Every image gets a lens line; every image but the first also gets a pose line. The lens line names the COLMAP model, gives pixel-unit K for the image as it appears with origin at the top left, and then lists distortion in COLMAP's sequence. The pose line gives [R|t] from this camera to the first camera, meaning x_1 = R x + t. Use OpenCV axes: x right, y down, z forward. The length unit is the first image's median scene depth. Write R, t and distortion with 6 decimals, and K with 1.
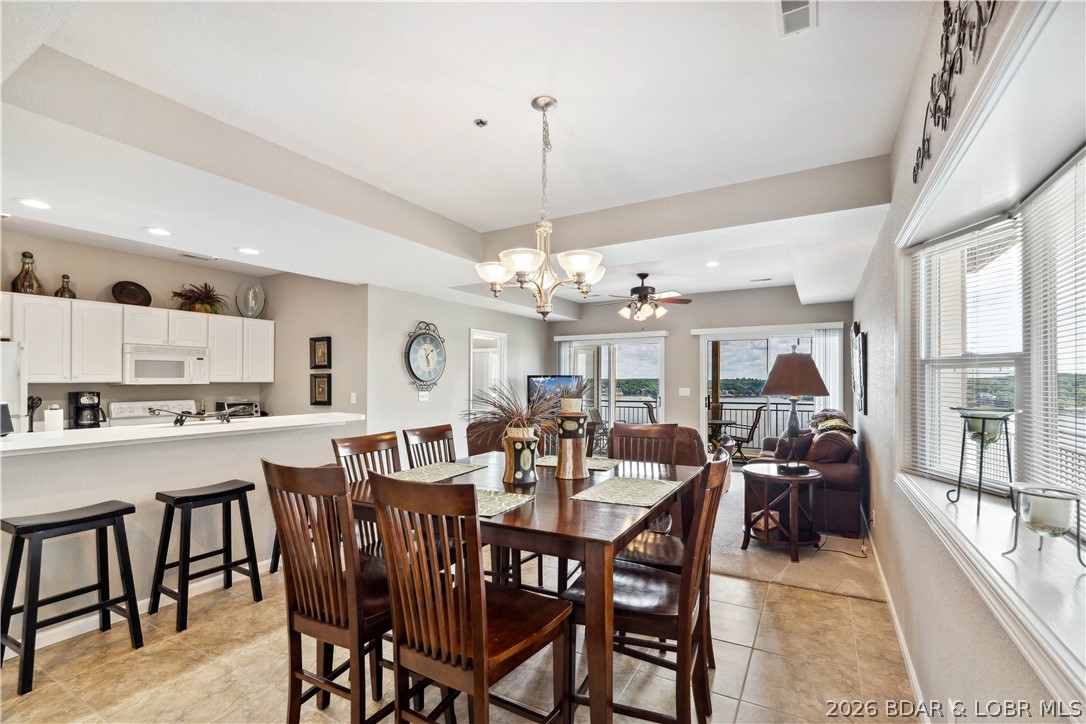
lens RADIAL K [[484.6, 0, 539.3], [0, 484.6, 382.7], [0, 0, 1]] dist [-0.008488, 0.002213]
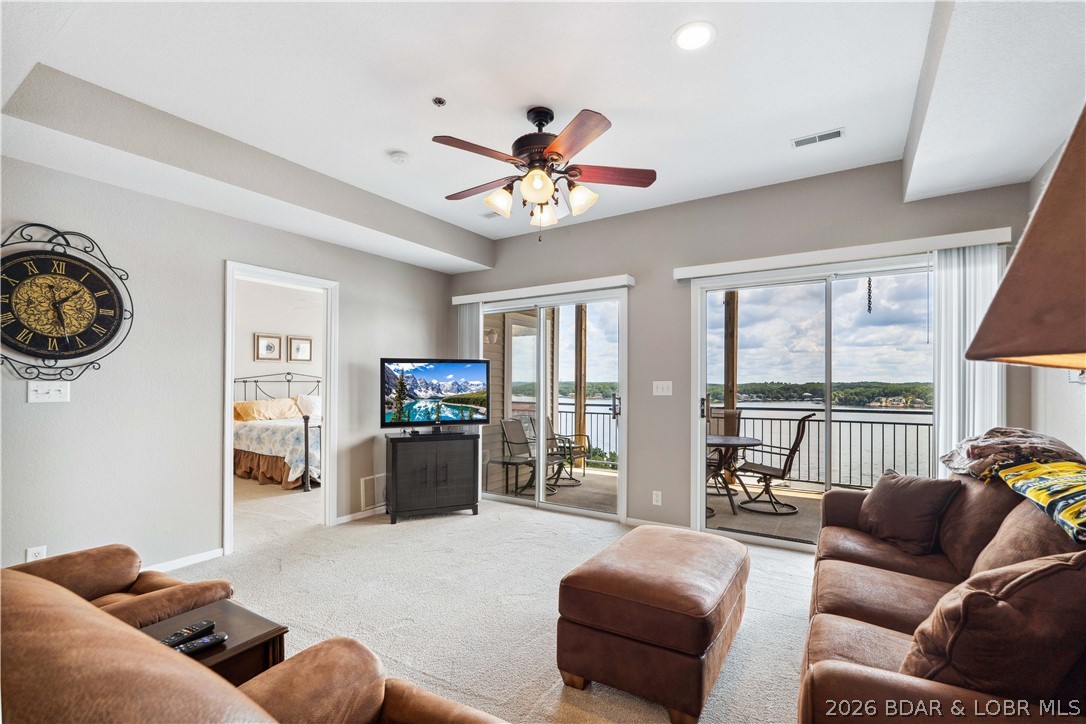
lens RADIAL K [[484.6, 0, 532.9], [0, 484.6, 391.0], [0, 0, 1]] dist [-0.008488, 0.002213]
pose [[0.998093, 0.003544, -0.061624, 0.188873], [-0.002896, 0.999940, 0.010603, 0.016048], [0.061658, -0.010404, 0.998043, 0.456266]]
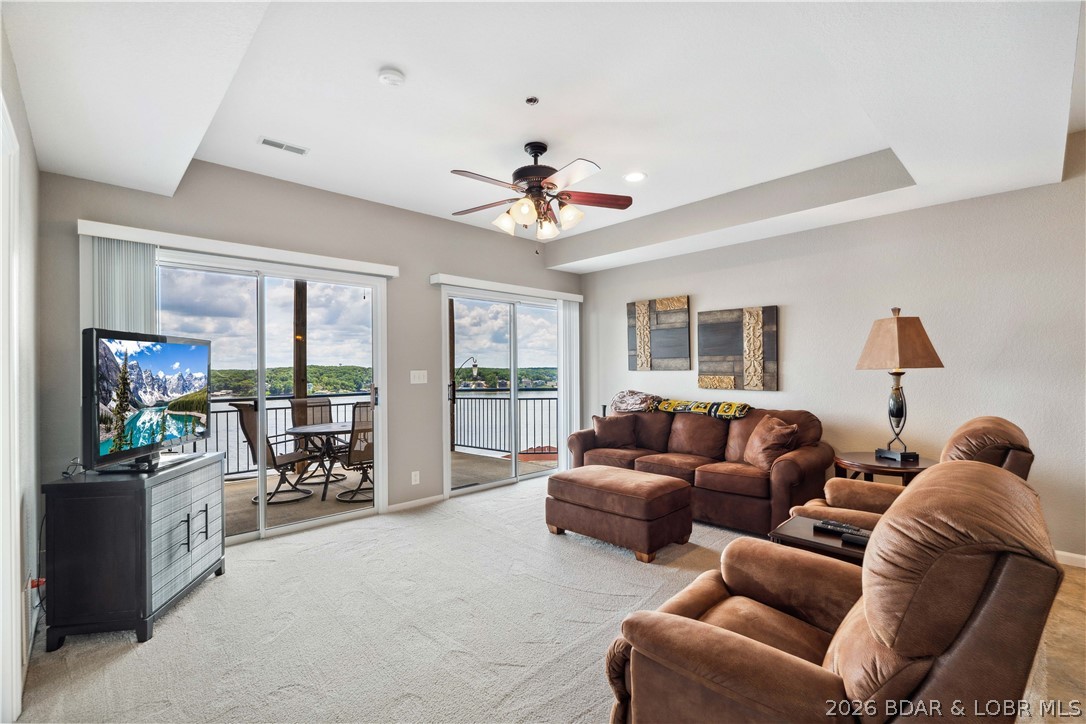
lens RADIAL K [[467.2, 0, 545.0], [0, 467.2, 358.1], [0, 0, 1]] dist [-0.001580, -0.000695]
pose [[0.264849, 0.020454, 0.964073, -0.203989], [0.012301, 0.999622, -0.024587, 0.010894], [-0.964212, 0.018371, 0.264497, 0.699073]]
